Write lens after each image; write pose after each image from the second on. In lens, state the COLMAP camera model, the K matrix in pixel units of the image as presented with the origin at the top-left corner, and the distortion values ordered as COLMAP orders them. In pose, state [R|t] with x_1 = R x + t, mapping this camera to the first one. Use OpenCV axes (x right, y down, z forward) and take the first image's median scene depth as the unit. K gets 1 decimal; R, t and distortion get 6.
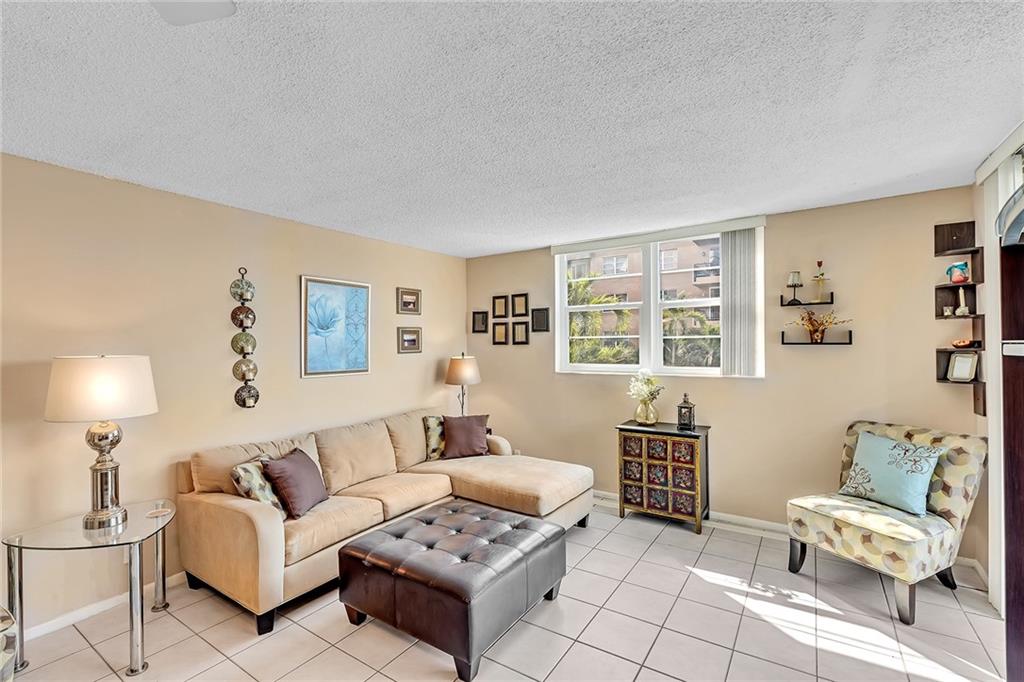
lens RADIAL K [[455.9, 0, 513.0], [0, 455.9, 344.4], [0, 0, 1]] dist [0.014126, -0.011138]
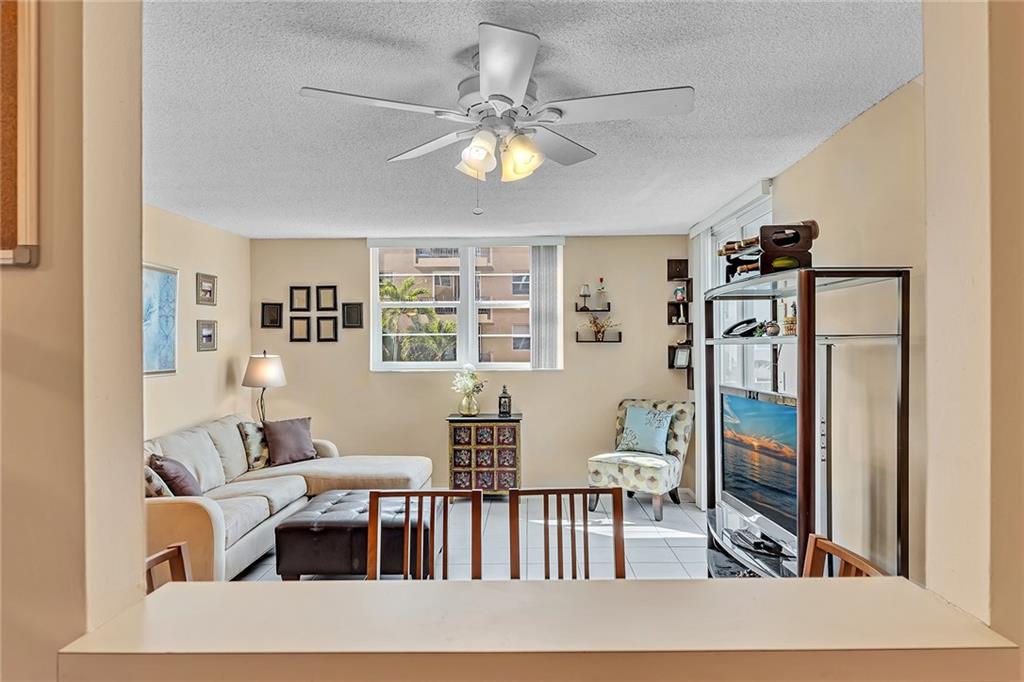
lens RADIAL K [[739.1, 0, 512.0], [0, 739.1, 341.0], [0, 0, 1]] dist [-0.000775, -0.000135]
pose [[0.837111, 0.006139, 0.546999, -0.613779], [-0.002755, 0.999972, -0.007008, 0.010545], [-0.547026, 0.004359, 0.837104, -0.547971]]
